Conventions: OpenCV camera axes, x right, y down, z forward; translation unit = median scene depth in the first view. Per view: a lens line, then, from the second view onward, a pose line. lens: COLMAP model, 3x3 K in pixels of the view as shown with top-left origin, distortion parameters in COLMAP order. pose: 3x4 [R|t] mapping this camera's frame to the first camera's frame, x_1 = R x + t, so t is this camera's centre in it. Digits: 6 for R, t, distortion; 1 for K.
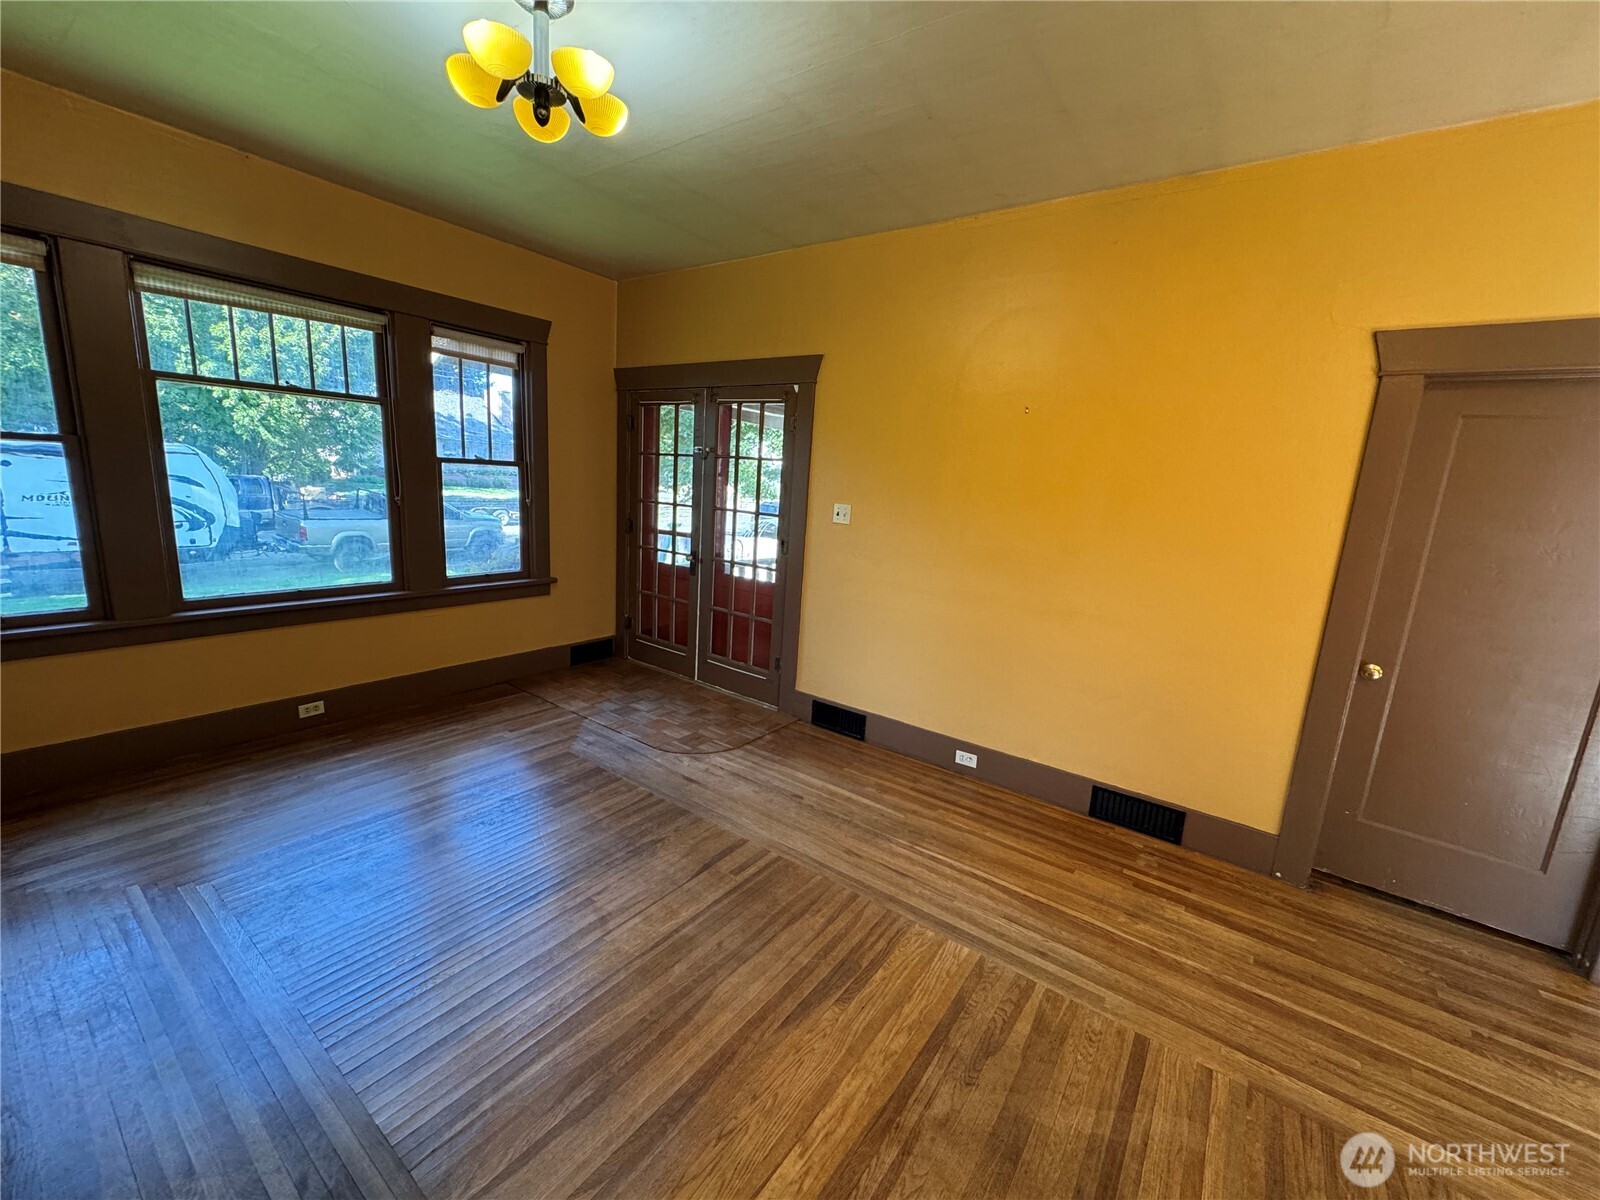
lens RADIAL K [[638.4, 0, 803.8], [0, 638.4, 598.4], [0, 0, 1]] dist [-0.002982, 0.000158]
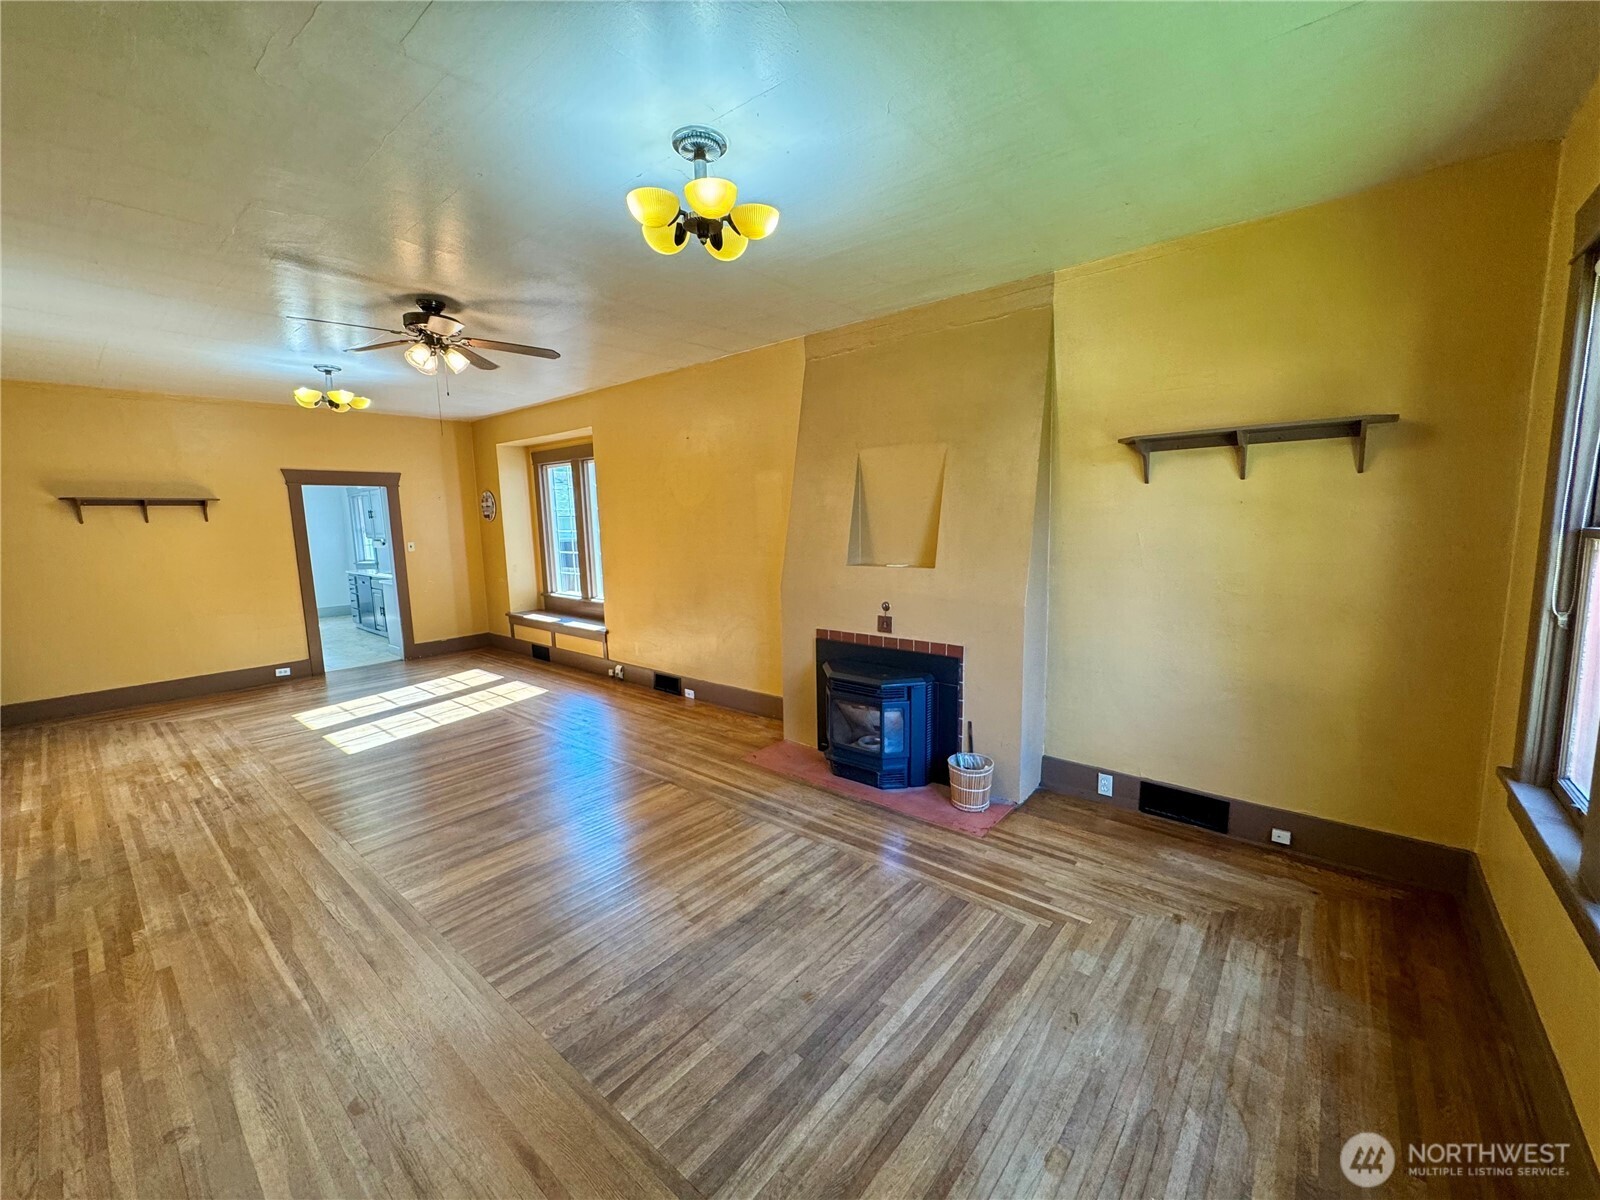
lens RADIAL K [[638.4, 0, 803.3], [0, 638.4, 603.4], [0, 0, 1]] dist [-0.002982, 0.000158]
pose [[-0.996332, -0.052840, 0.067313, -0.423015], [-0.028928, 0.948255, 0.316191, -0.305876], [-0.080537, 0.313083, -0.946305, 1.379793]]
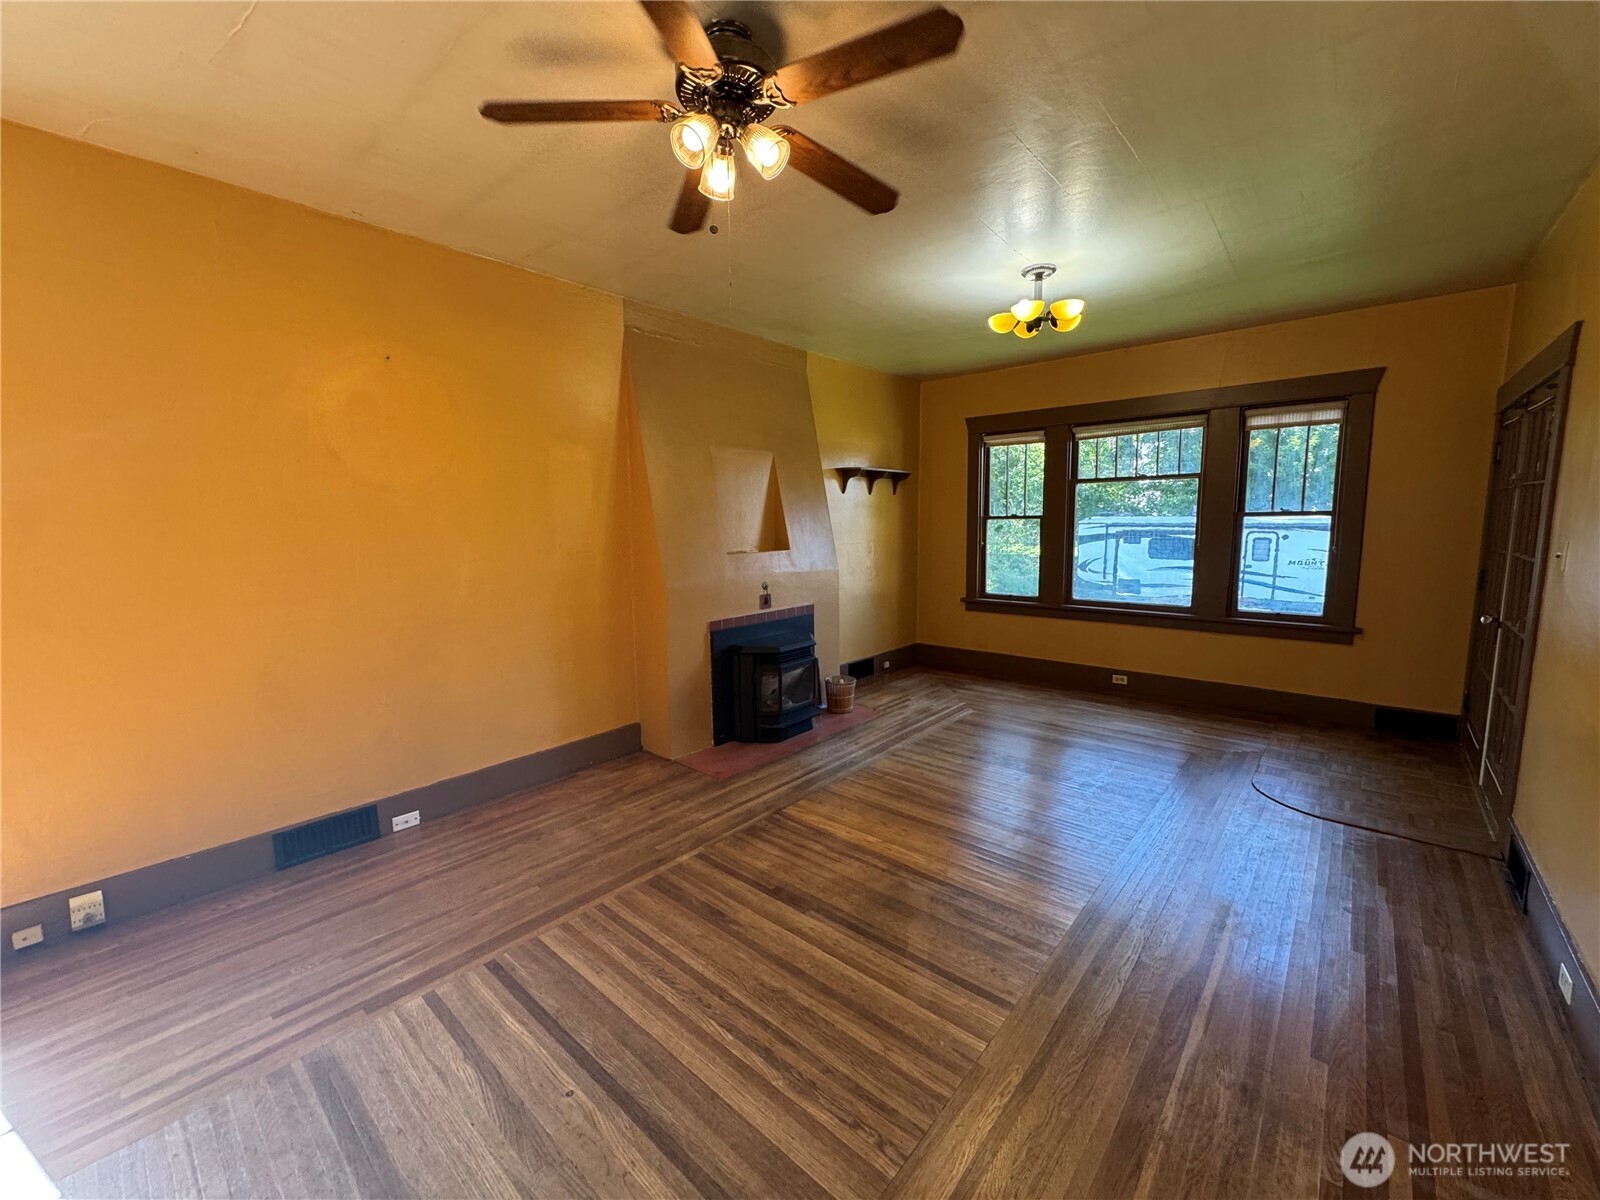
lens RADIAL K [[638.4, 0, 799.8], [0, 638.4, 601.7], [0, 0, 1]] dist [-0.002982, 0.000158]
pose [[-0.092785, 0.066250, -0.993480, 0.953092], [-0.176800, 0.980832, 0.081918, -0.001960], [0.979864, 0.183248, -0.079294, 0.369225]]
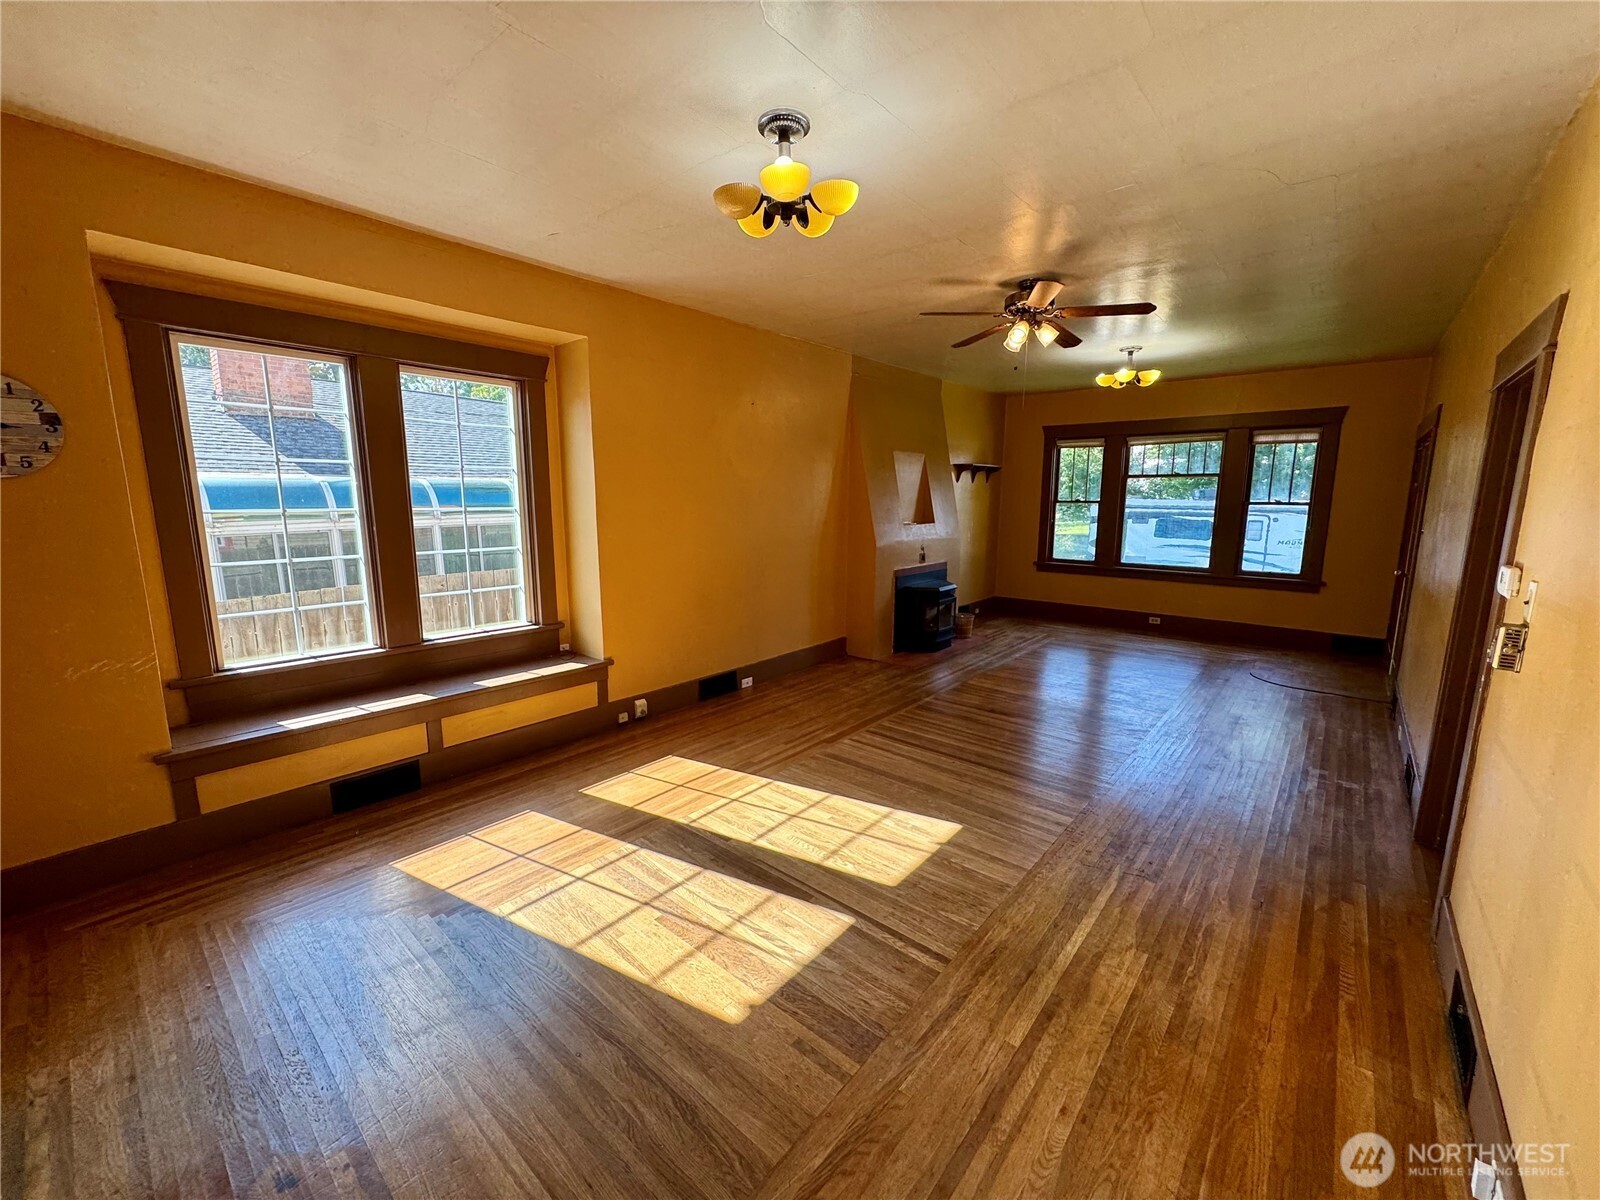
lens RADIAL K [[638.4, 0, 799.4], [0, 638.4, 602.4], [0, 0, 1]] dist [-0.002982, 0.000158]
pose [[-0.081516, 0.102845, -0.991352, 1.675261], [-0.192038, 0.974403, 0.116878, 0.104723], [0.977996, 0.199904, -0.059679, -0.071830]]
